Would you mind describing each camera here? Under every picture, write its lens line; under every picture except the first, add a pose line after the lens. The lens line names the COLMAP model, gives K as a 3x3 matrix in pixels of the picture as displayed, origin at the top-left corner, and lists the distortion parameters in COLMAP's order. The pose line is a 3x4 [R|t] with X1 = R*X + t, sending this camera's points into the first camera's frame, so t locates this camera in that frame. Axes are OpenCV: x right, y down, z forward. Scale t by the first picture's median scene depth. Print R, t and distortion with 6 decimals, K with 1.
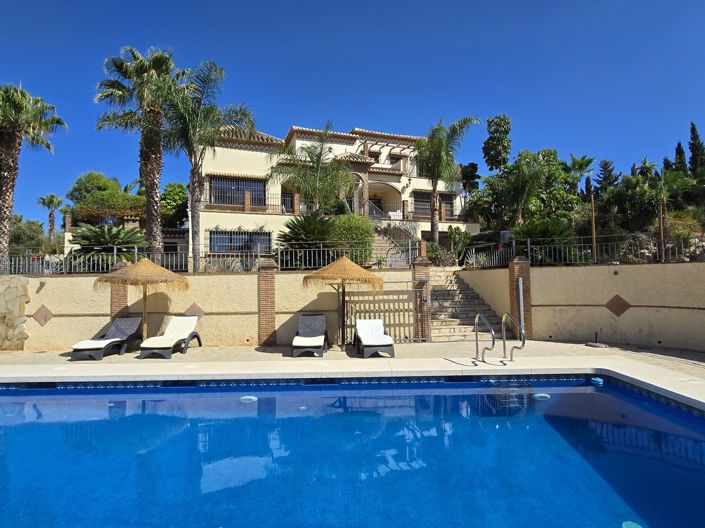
lens RADIAL K [[385.2, 0, 352.5], [0, 385.2, 264.0], [0, 0, 1]] dist [-0.000617, -0.000881]
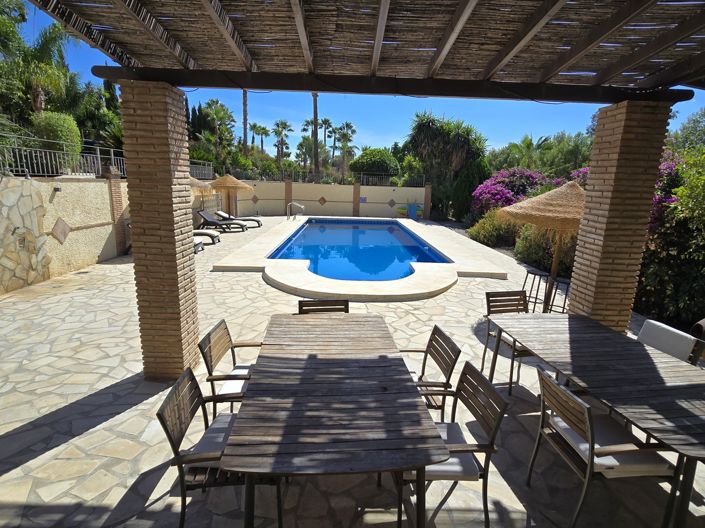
lens RADIAL K [[385.2, 0, 352.5], [0, 385.2, 264.0], [0, 0, 1]] dist [-0.000617, -0.000881]
pose [[0.004843, -0.190309, 0.981712, -1.590355], [-0.060040, 0.979897, 0.190253, 0.013406], [-0.998184, -0.059863, -0.006681, 0.404440]]
